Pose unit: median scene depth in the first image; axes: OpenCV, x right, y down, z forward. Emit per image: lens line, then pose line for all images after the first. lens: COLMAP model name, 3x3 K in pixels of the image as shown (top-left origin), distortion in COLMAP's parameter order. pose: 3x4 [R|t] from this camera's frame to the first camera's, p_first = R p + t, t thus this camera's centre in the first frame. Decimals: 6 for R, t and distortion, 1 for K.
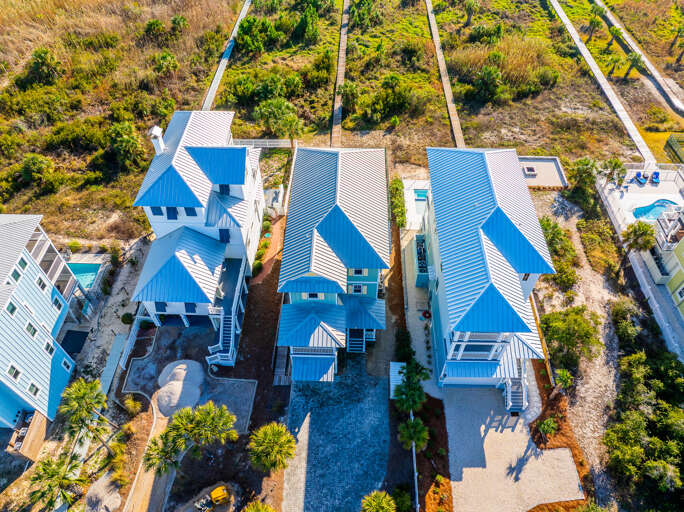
lens RADIAL K [[482.2, 0, 345.4], [0, 482.2, 252.4], [0, 0, 1]] dist [-0.045319, 0.010014]
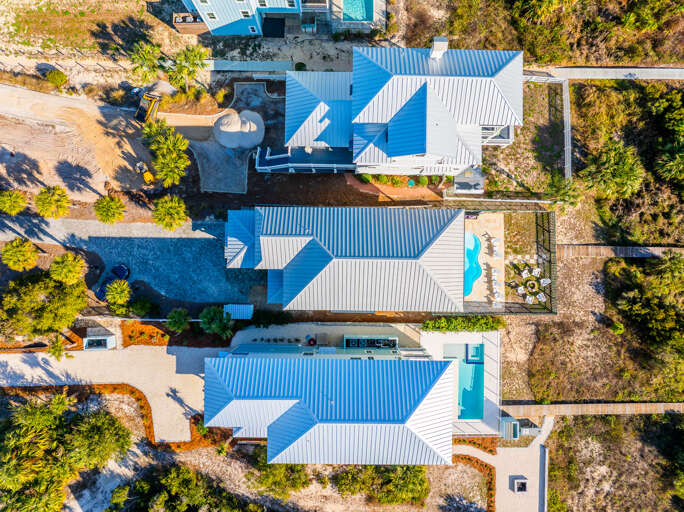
lens RADIAL K [[482.2, 0, 345.4], [0, 482.2, 252.4], [0, 0, 1]] dist [-0.045319, 0.010014]
pose [[0.011226, 0.999742, -0.019738, -0.009762], [-0.767285, 0.021270, 0.640953, -0.653179], [0.641208, 0.007949, 0.767326, 0.232772]]
